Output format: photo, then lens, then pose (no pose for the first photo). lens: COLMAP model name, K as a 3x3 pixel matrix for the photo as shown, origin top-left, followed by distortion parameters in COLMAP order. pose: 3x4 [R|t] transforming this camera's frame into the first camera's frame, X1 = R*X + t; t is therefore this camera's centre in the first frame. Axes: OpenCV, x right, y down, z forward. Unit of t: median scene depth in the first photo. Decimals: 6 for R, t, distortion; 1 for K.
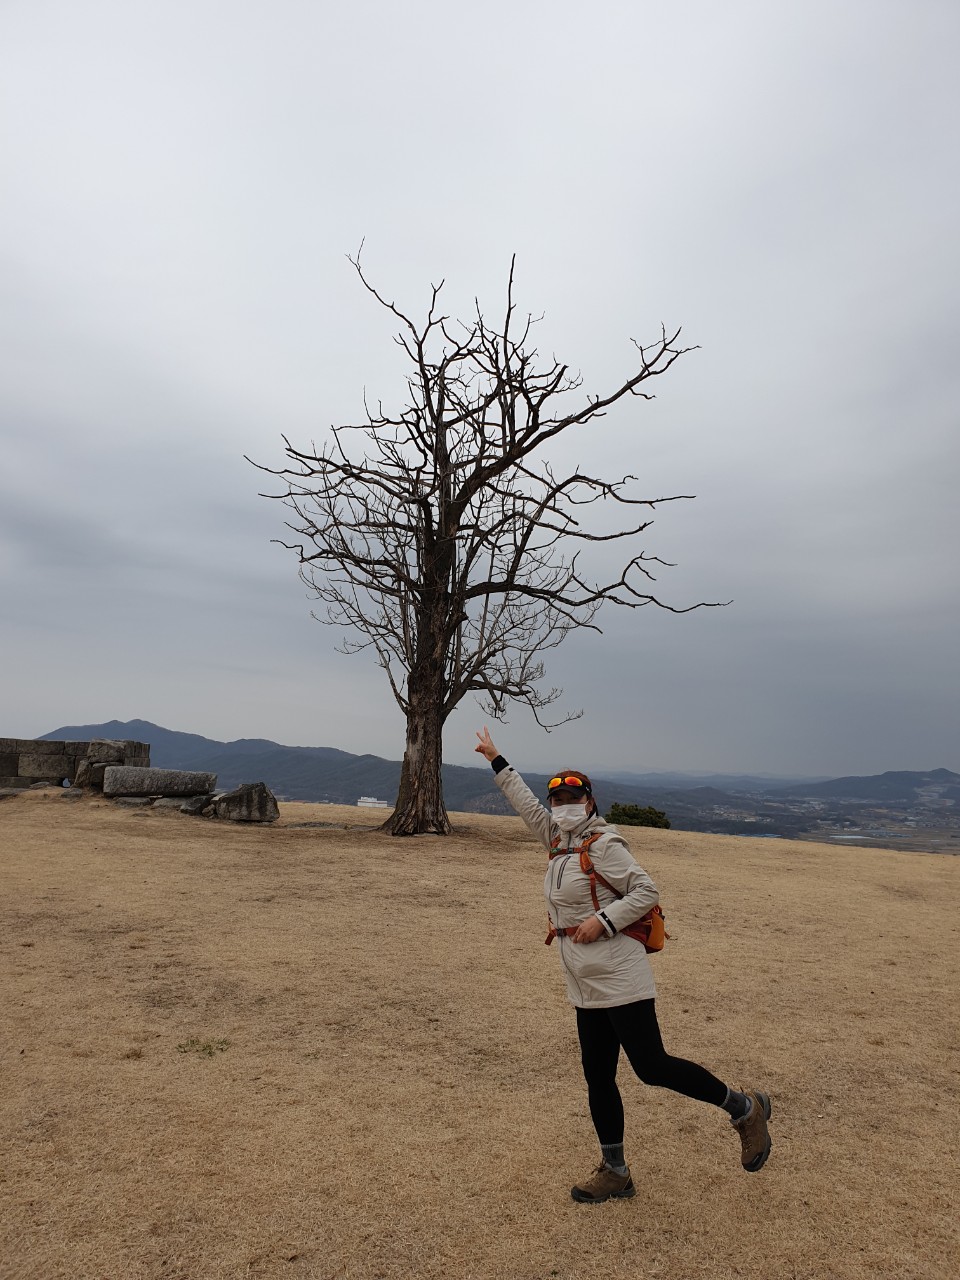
lens RADIAL K [[949.9, 0, 480.0], [0, 949.9, 640.0], [0, 0, 1]] dist [0.088020, -0.002675]
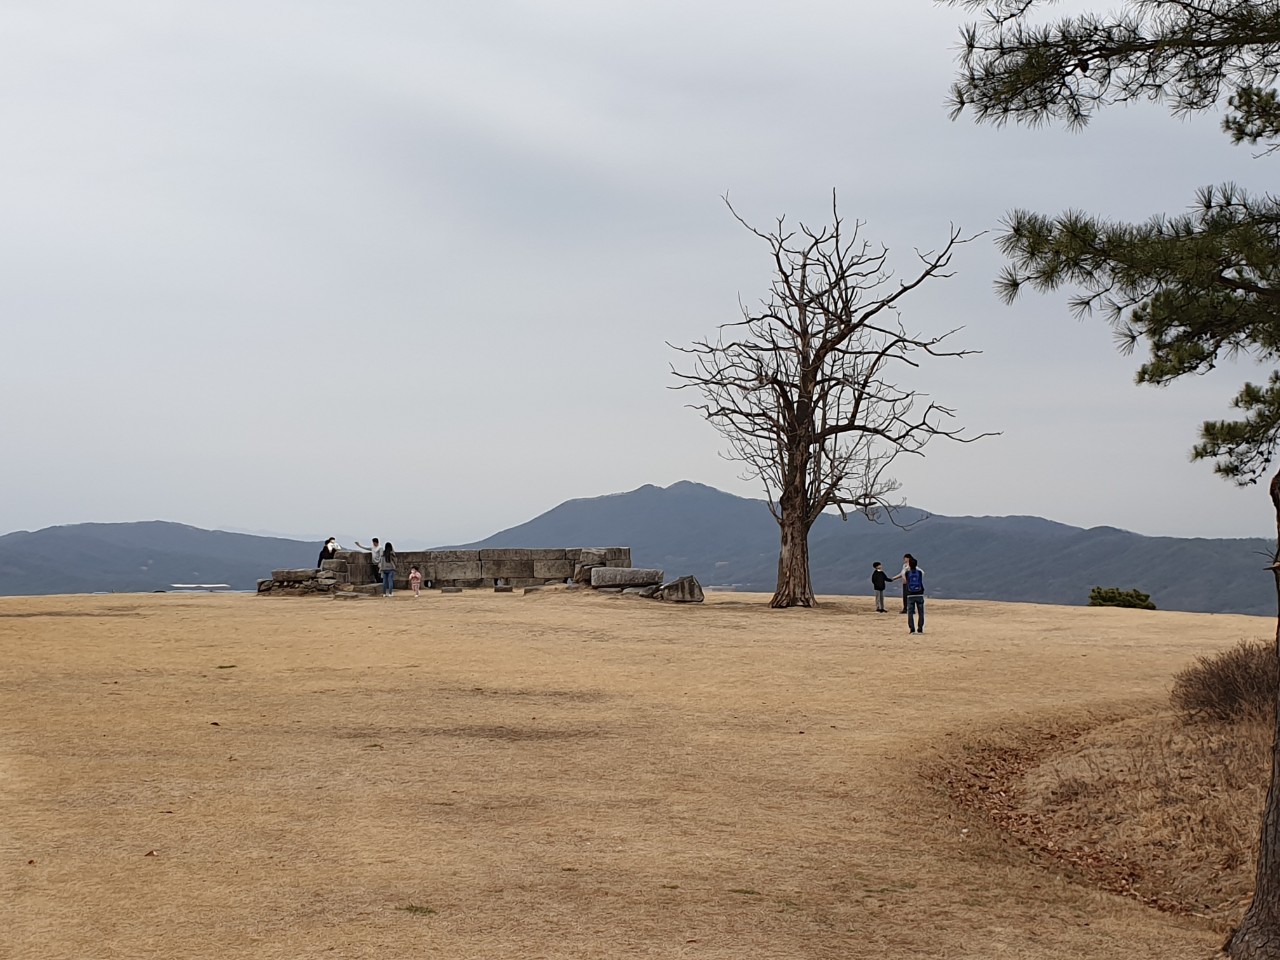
lens RADIAL K [[1428.6, 0, 640.0], [0, 1428.6, 480.0], [0, 0, 1]] dist [0.161638, -0.425428]
pose [[0.936795, -0.054621, -0.345588, 0.449575], [0.080245, 0.994951, 0.060268, -0.128449], [0.340551, -0.084191, 0.936449, -1.020303]]
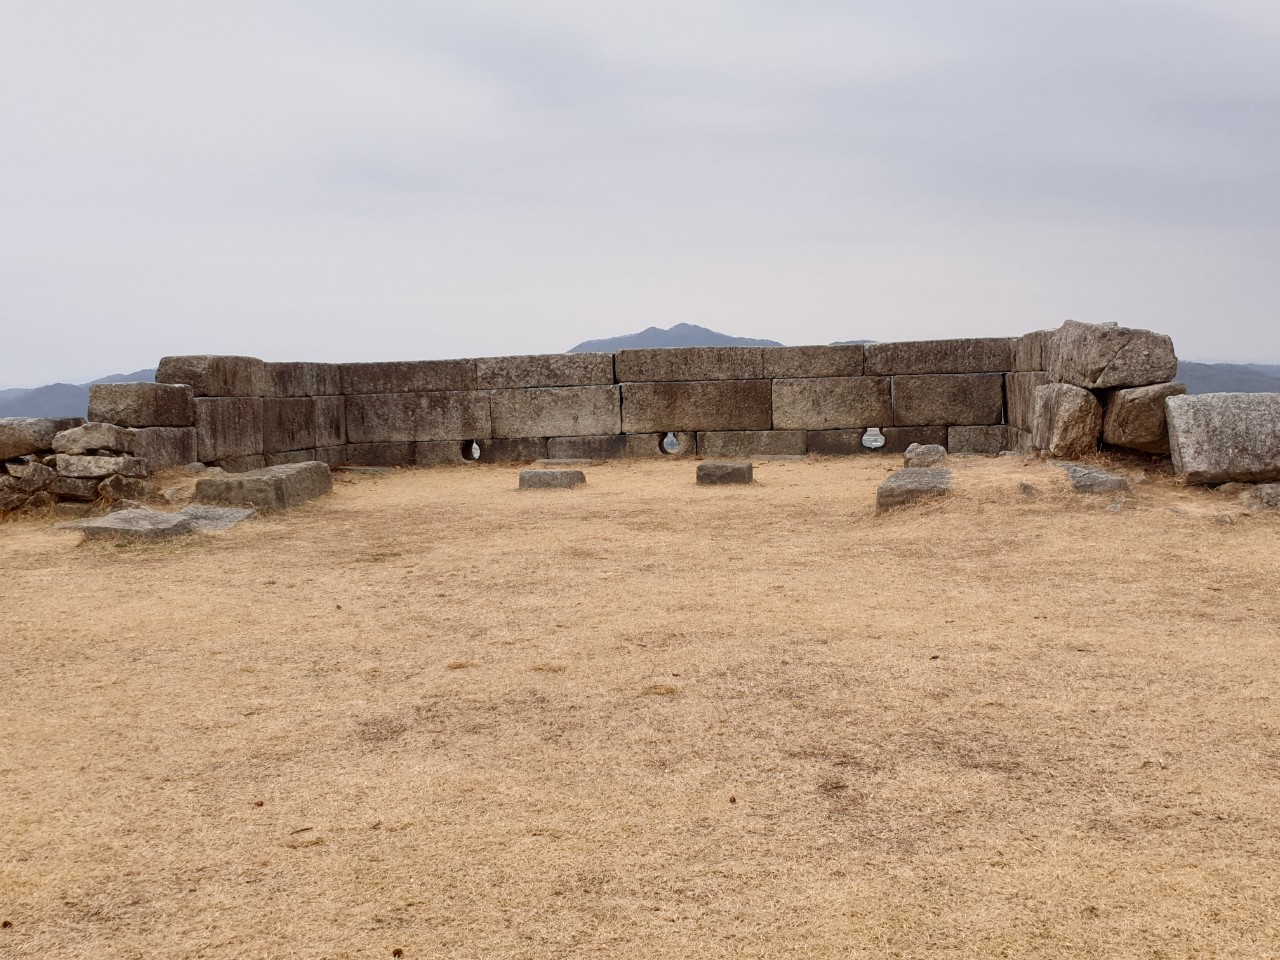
lens RADIAL K [[1428.6, 0, 640.0], [0, 1428.6, 480.0], [0, 0, 1]] dist [0.161638, -0.425428]
pose [[0.941658, -0.029801, -0.335250, -0.479689], [0.095685, 0.978675, 0.181768, 0.060416], [0.322684, -0.203242, 0.924428, 0.566499]]
